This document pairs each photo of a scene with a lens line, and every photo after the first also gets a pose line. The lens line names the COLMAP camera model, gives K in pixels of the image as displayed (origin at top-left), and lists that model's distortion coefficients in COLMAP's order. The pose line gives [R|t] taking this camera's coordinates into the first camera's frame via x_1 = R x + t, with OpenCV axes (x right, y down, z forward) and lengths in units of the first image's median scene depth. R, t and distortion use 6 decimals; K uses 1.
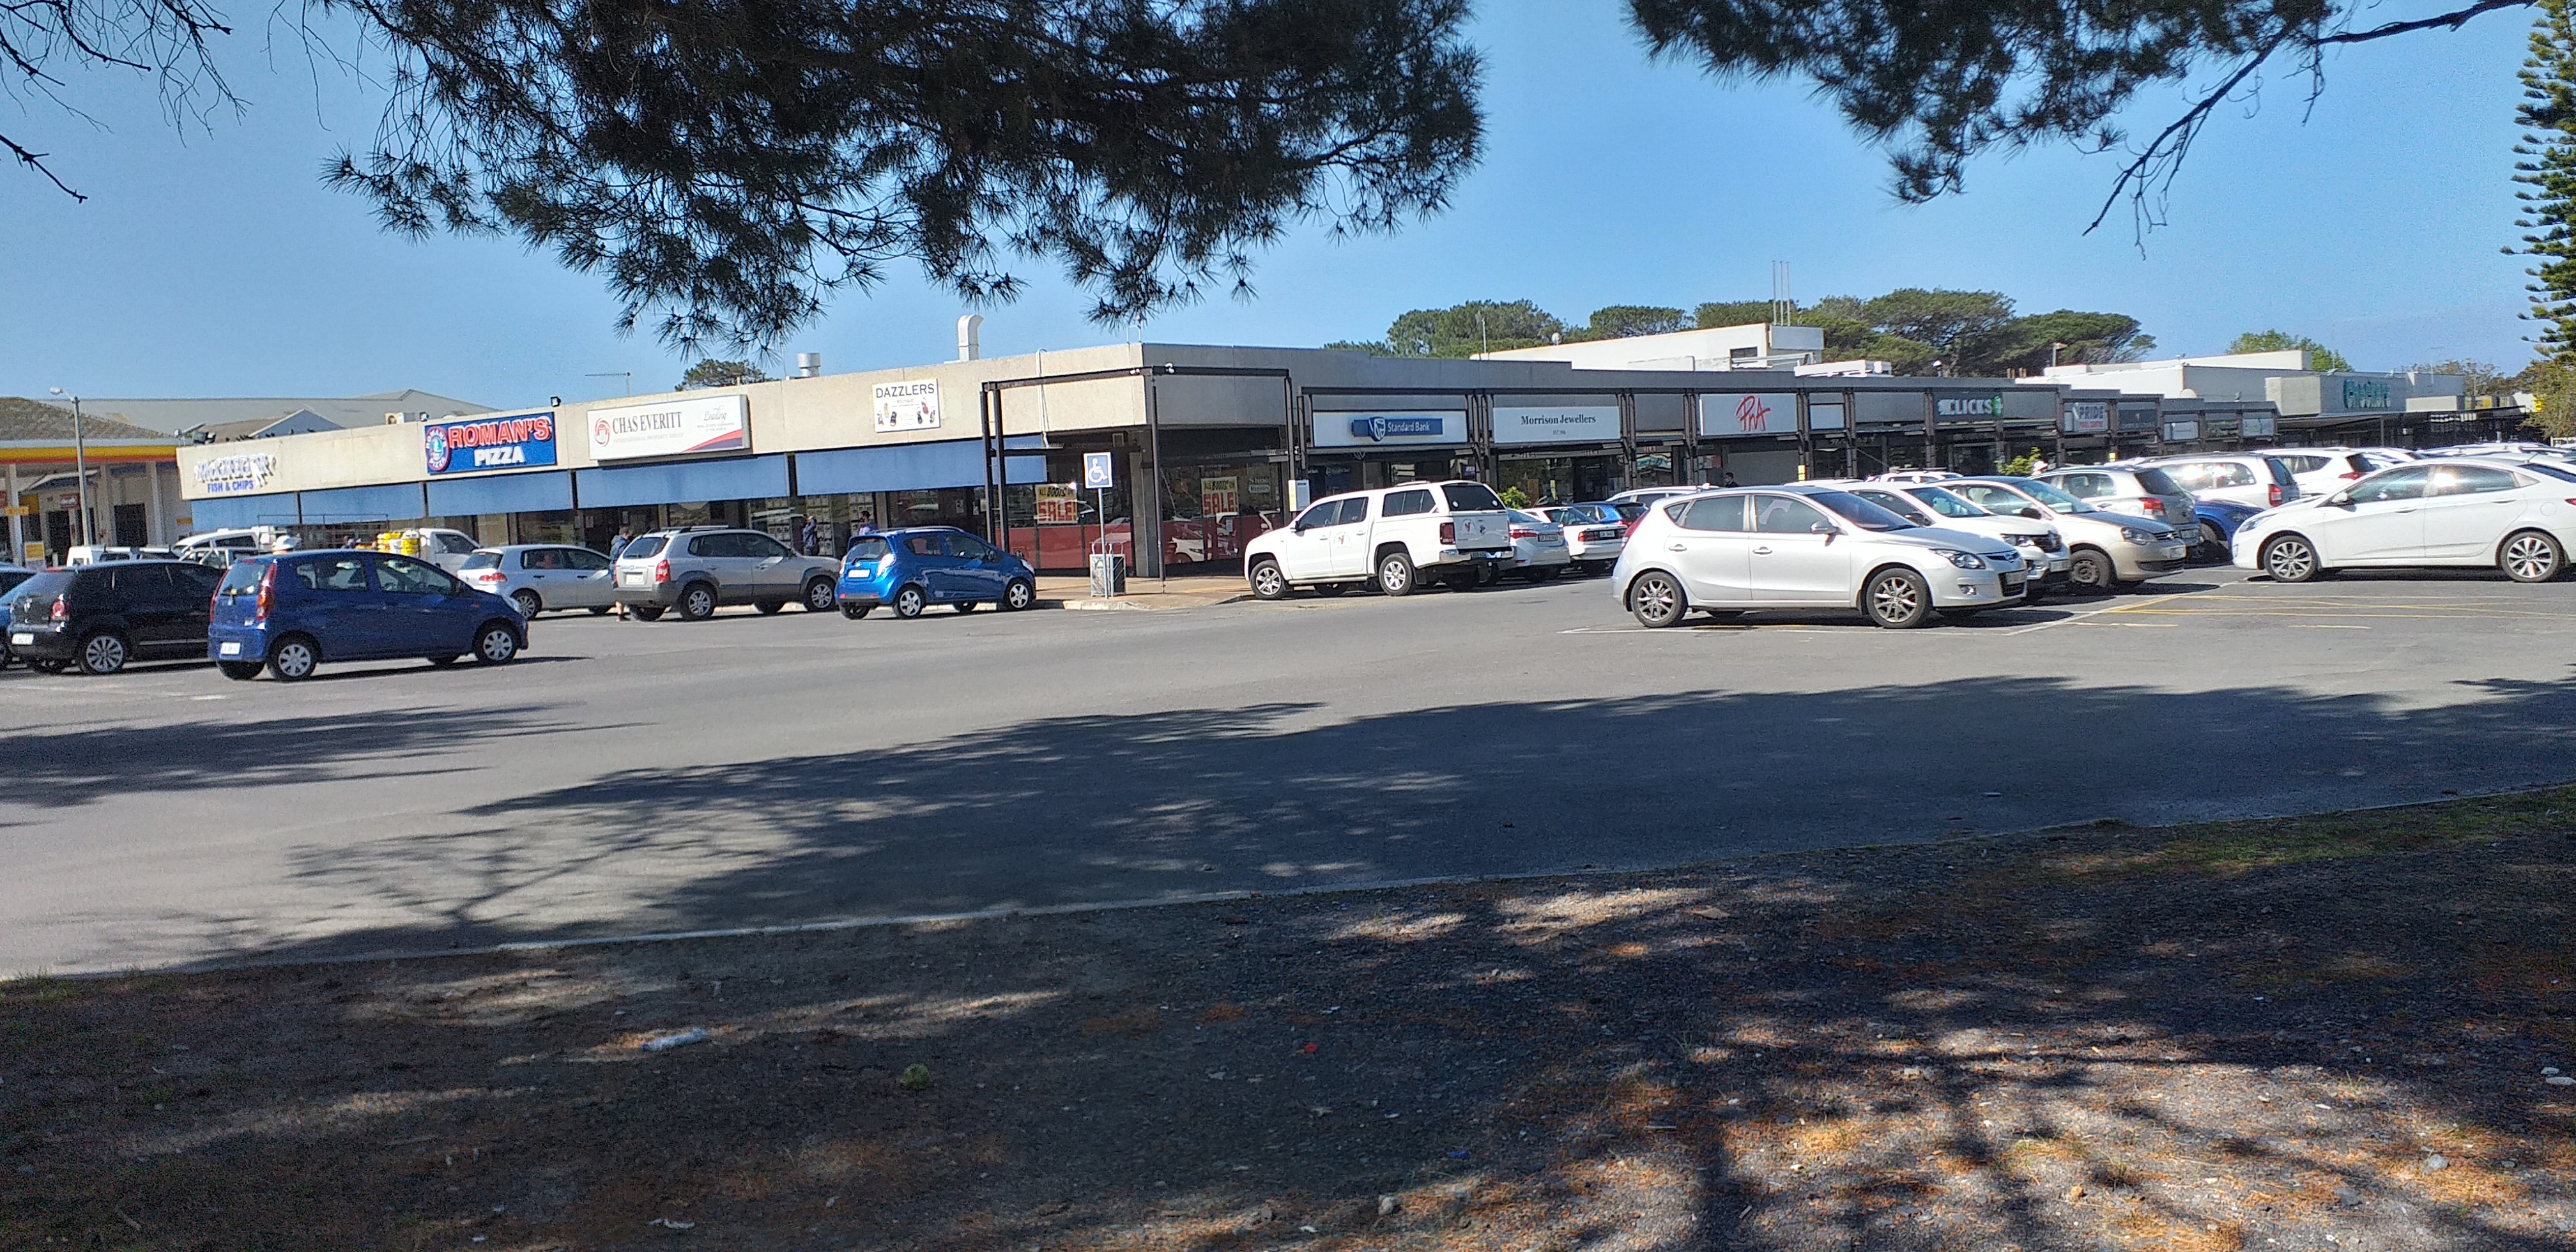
lens RADIAL K [[2119.2, 0, 1300.4], [0, 2119.2, 623.2], [0, 0, 1]] dist [0.097896, -0.062196]
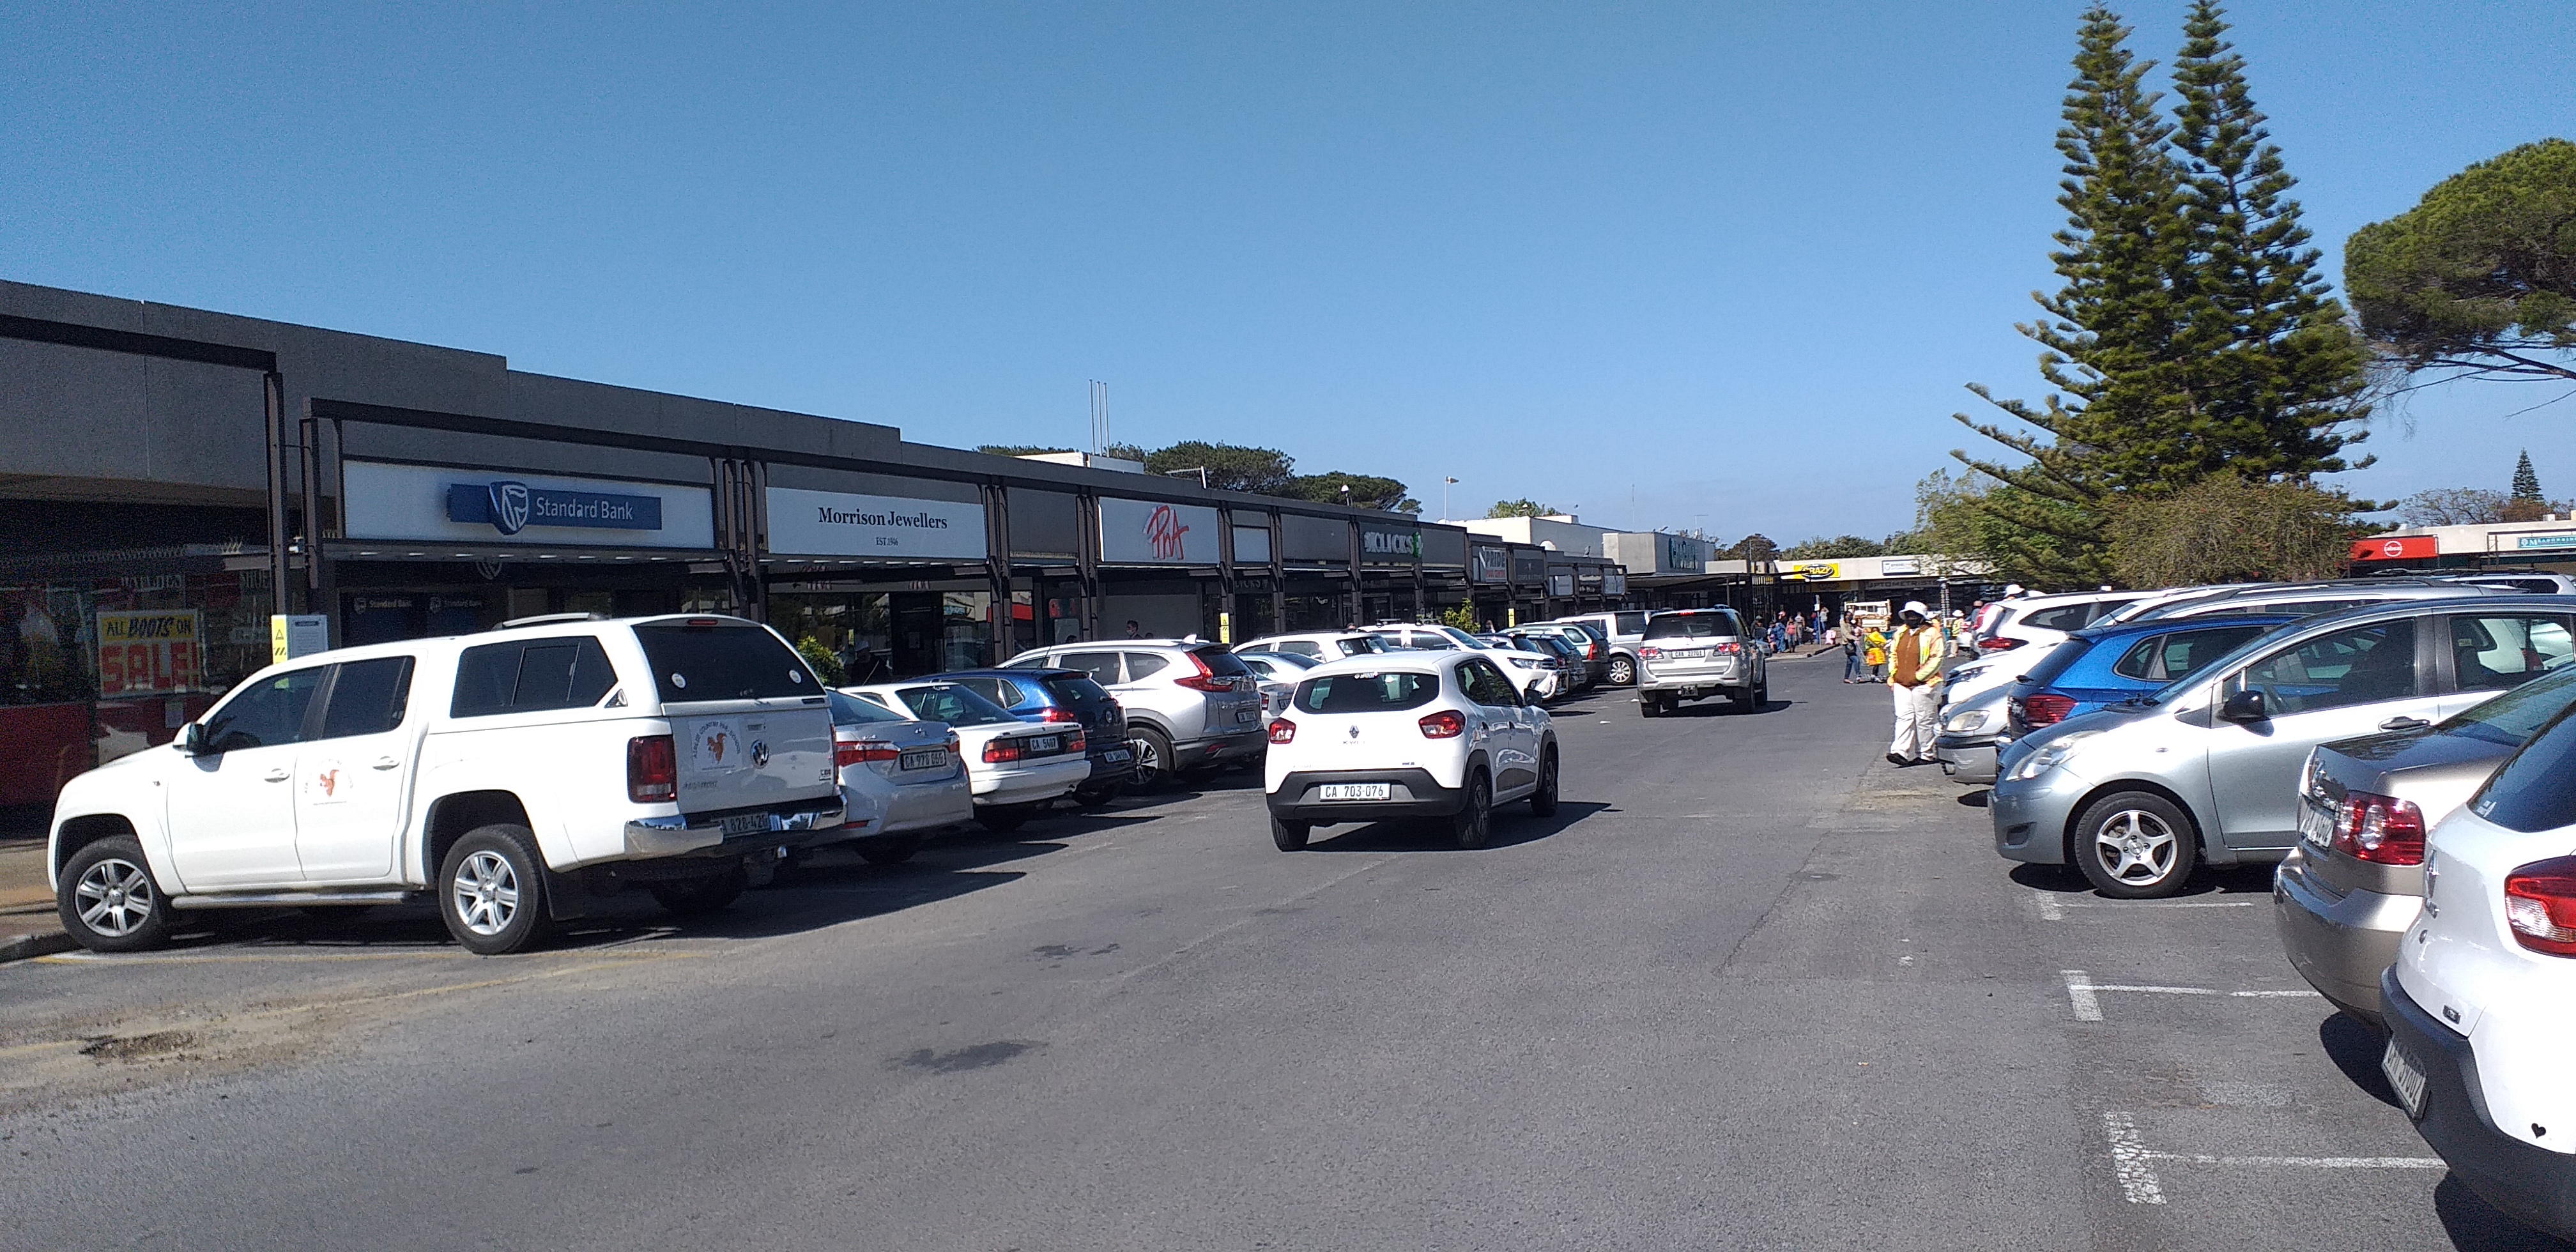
lens RADIAL K [[2119.2, 0, 1300.4], [0, 2119.2, 623.2], [0, 0, 1]] dist [0.097896, -0.062196]
pose [[0.940366, 0.012345, 0.339941, 0.040796], [0.012889, 0.997331, -0.071872, -0.032133], [-0.339921, 0.071968, 0.937696, 0.522723]]
